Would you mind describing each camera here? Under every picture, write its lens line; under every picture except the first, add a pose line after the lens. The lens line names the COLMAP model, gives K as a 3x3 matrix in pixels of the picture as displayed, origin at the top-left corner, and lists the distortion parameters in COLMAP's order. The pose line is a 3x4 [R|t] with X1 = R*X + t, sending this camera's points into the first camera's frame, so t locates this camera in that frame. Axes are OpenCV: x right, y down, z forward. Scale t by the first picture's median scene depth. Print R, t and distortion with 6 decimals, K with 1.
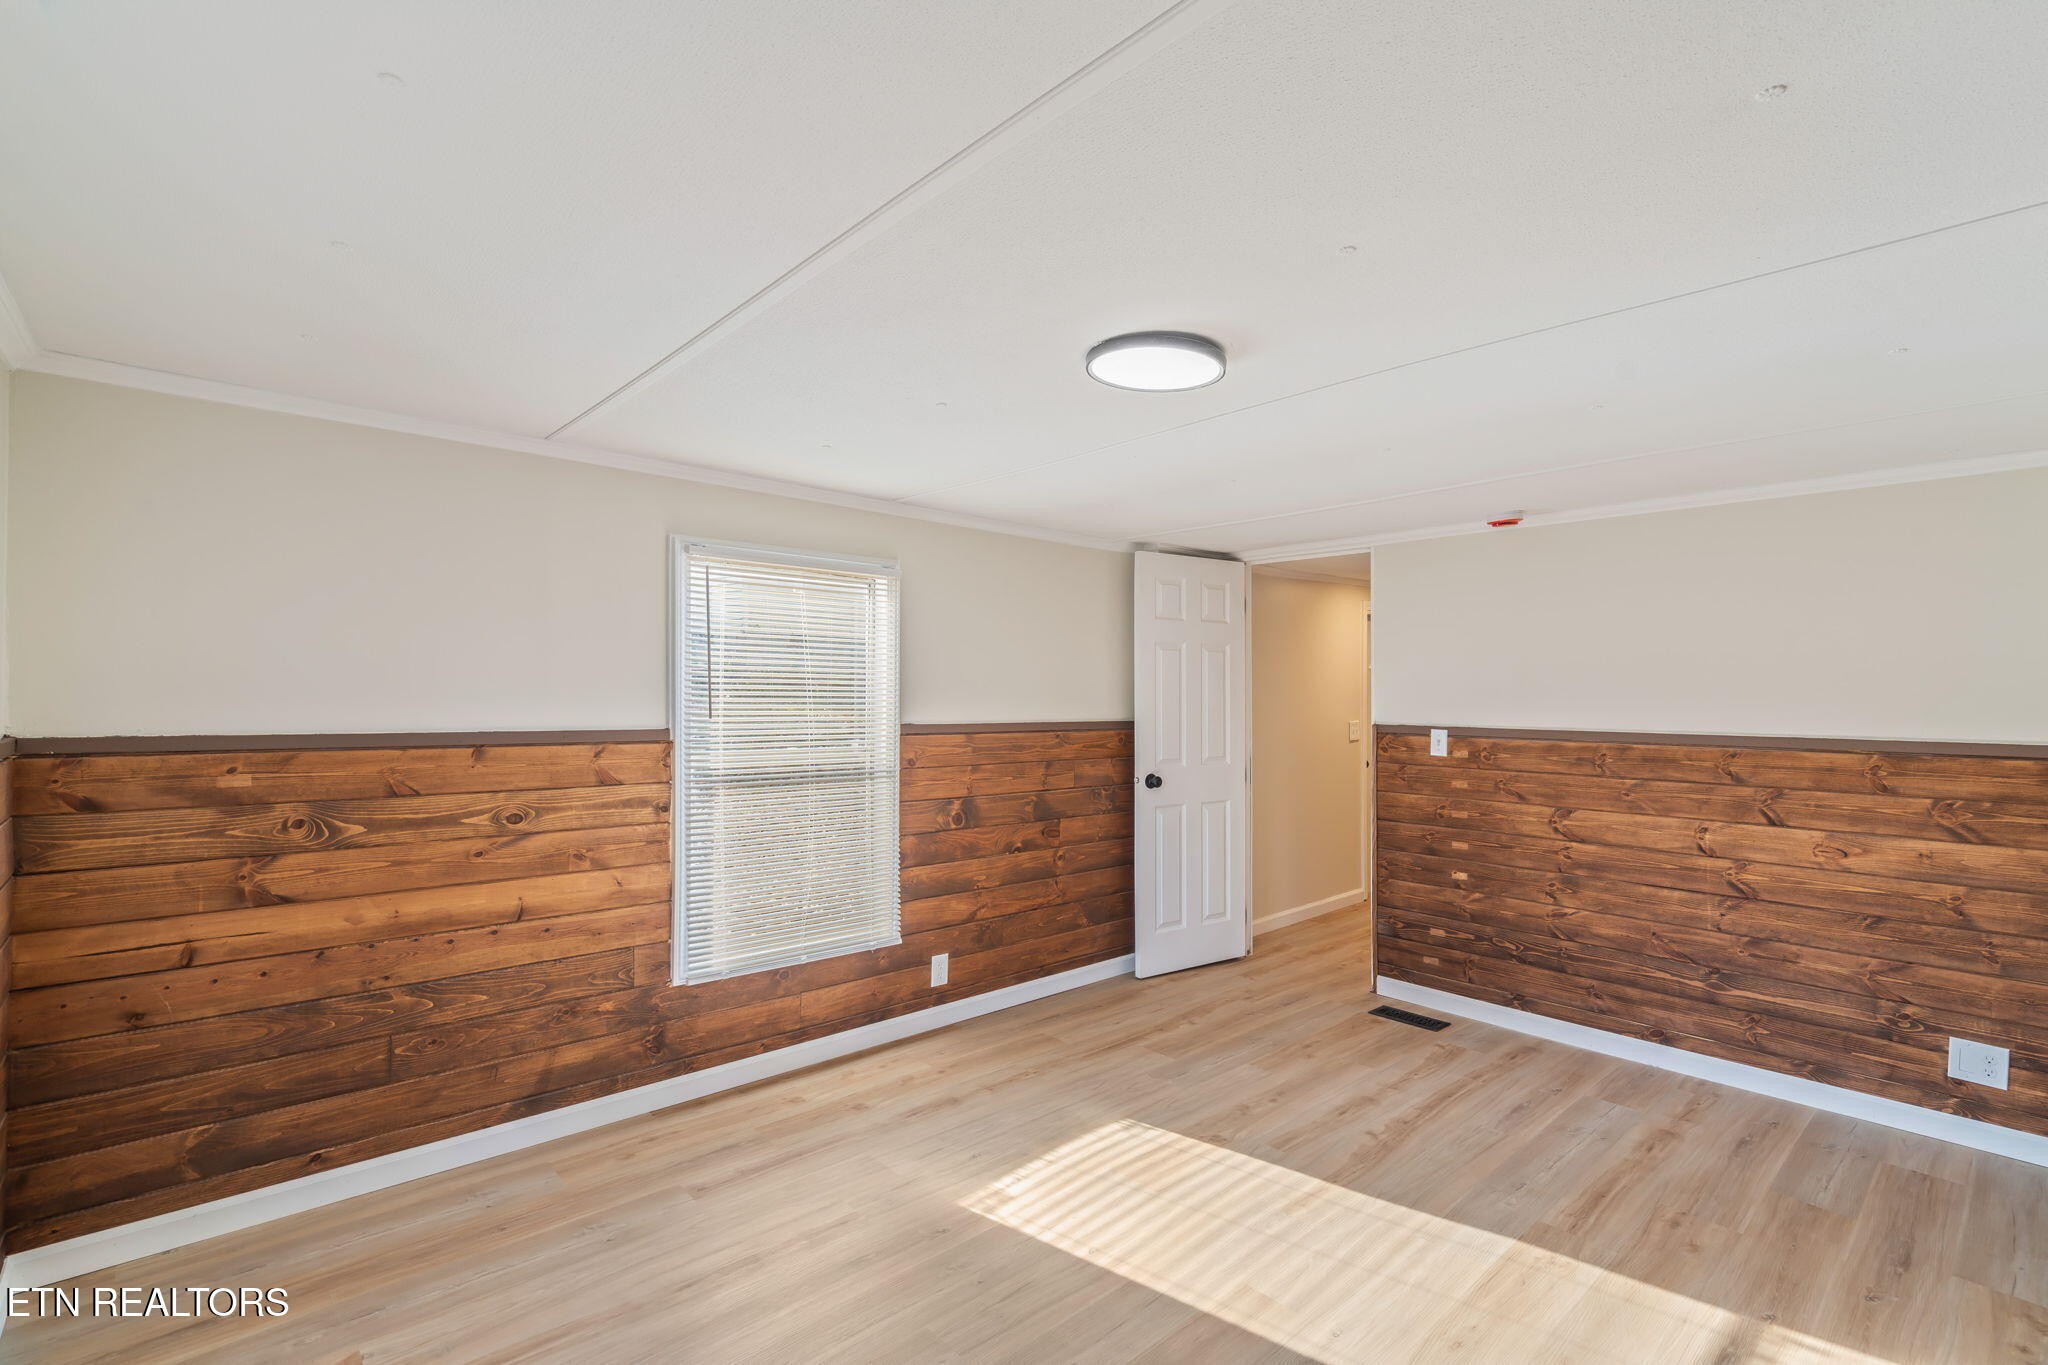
lens RADIAL K [[926.3, 0, 1017.3], [0, 926.3, 690.4], [0, 0, 1]] dist [0.003621, 0.000693]
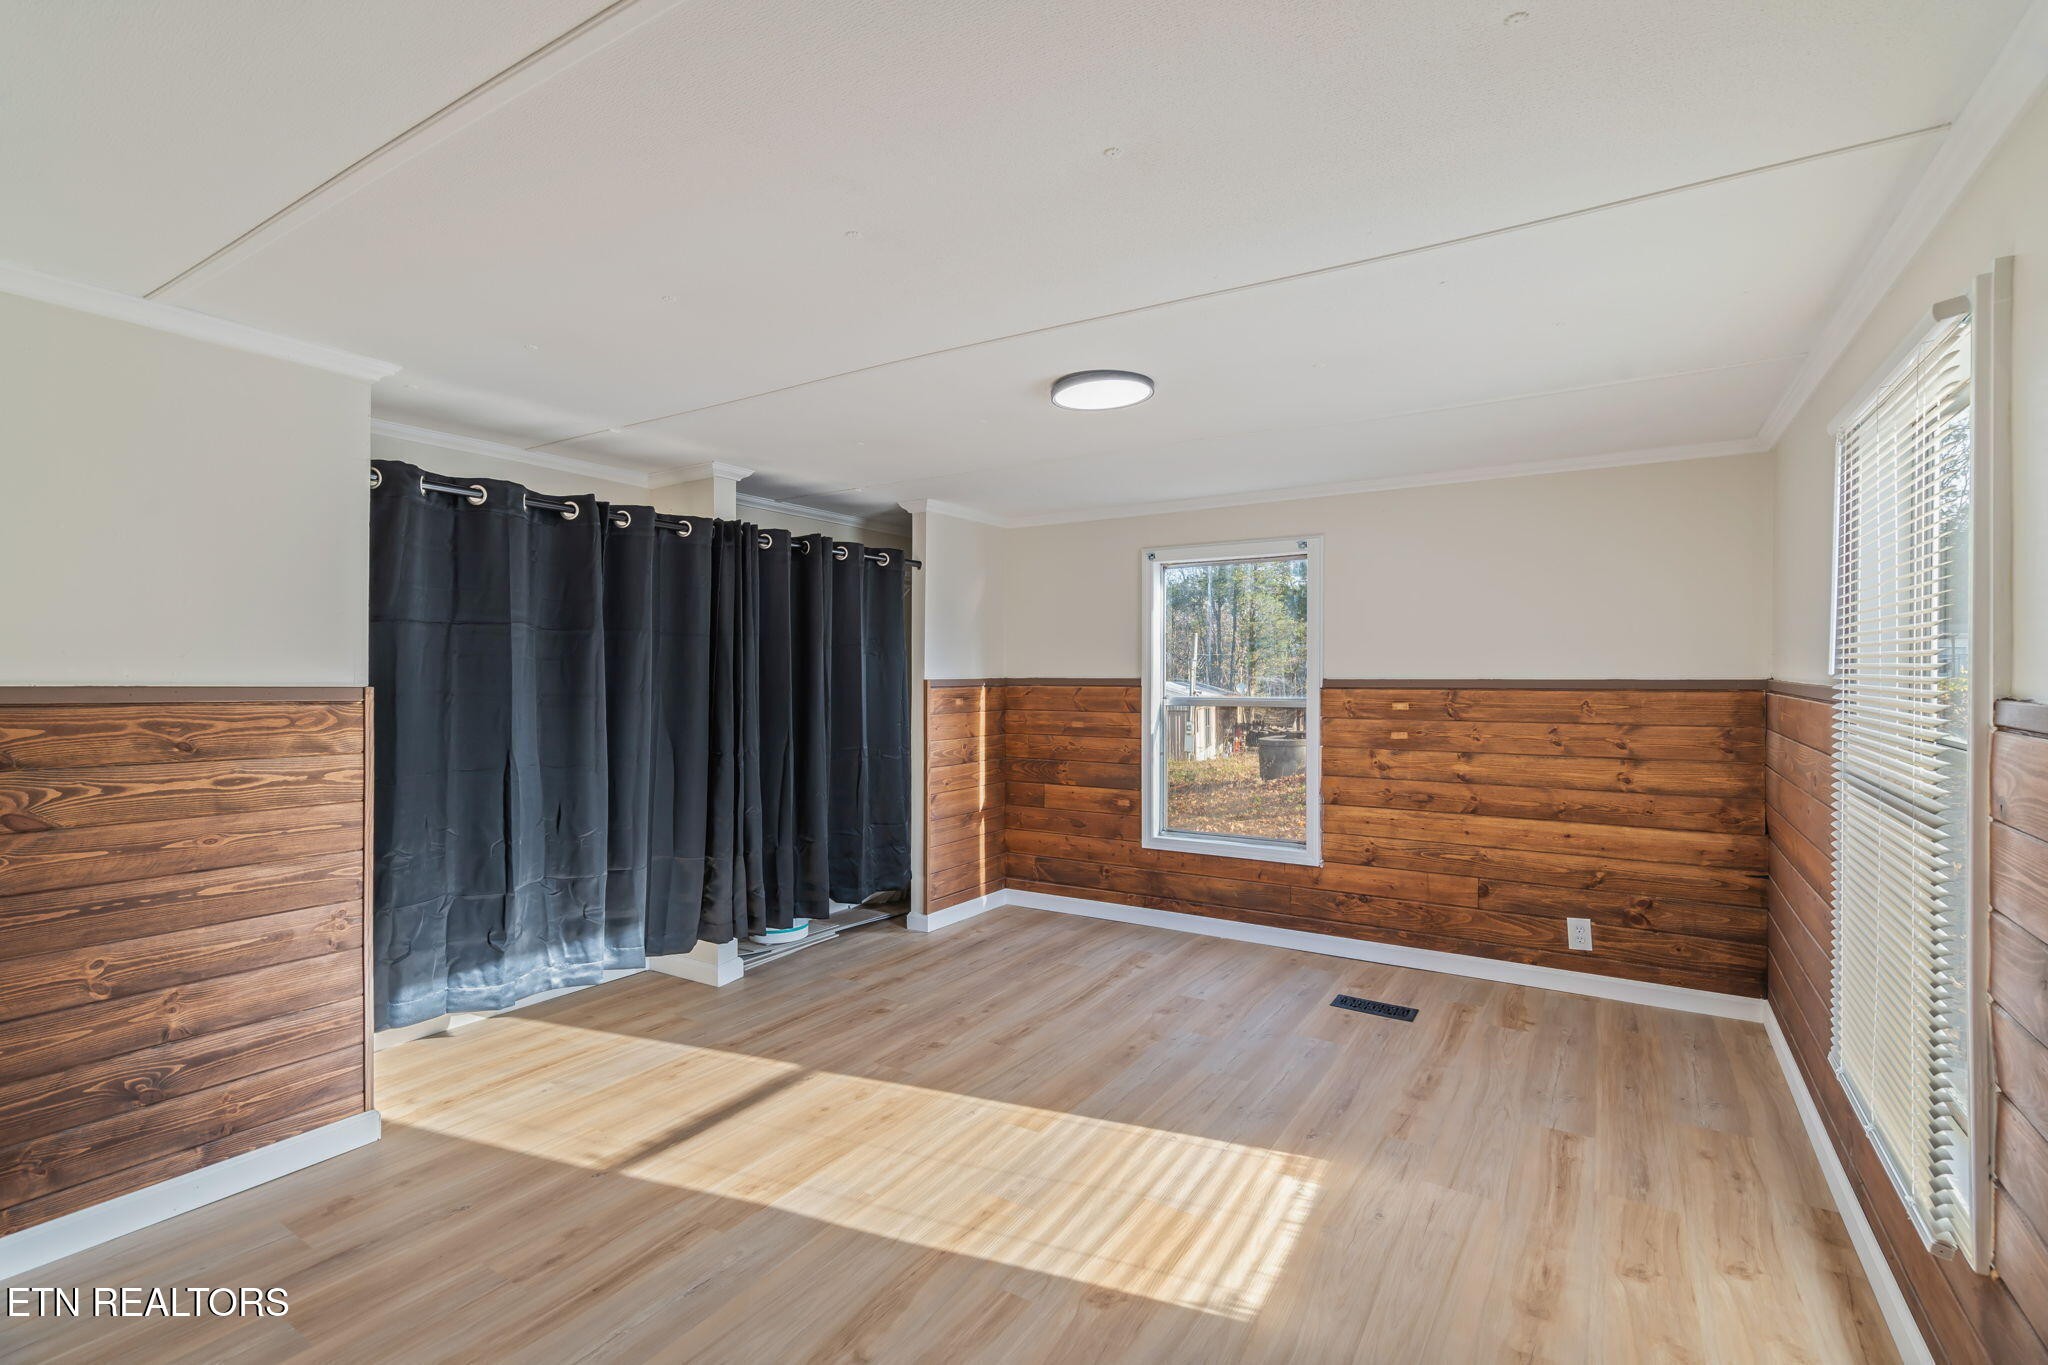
lens RADIAL K [[926.3, 0, 985.7], [0, 926.3, 671.0], [0, 0, 1]] dist [0.003621, 0.000693]
pose [[-0.970063, -0.004928, -0.242805, 0.503841], [-0.005646, 0.999982, 0.002262, 0.036713], [0.242789, 0.003565, -0.970072, 1.787880]]
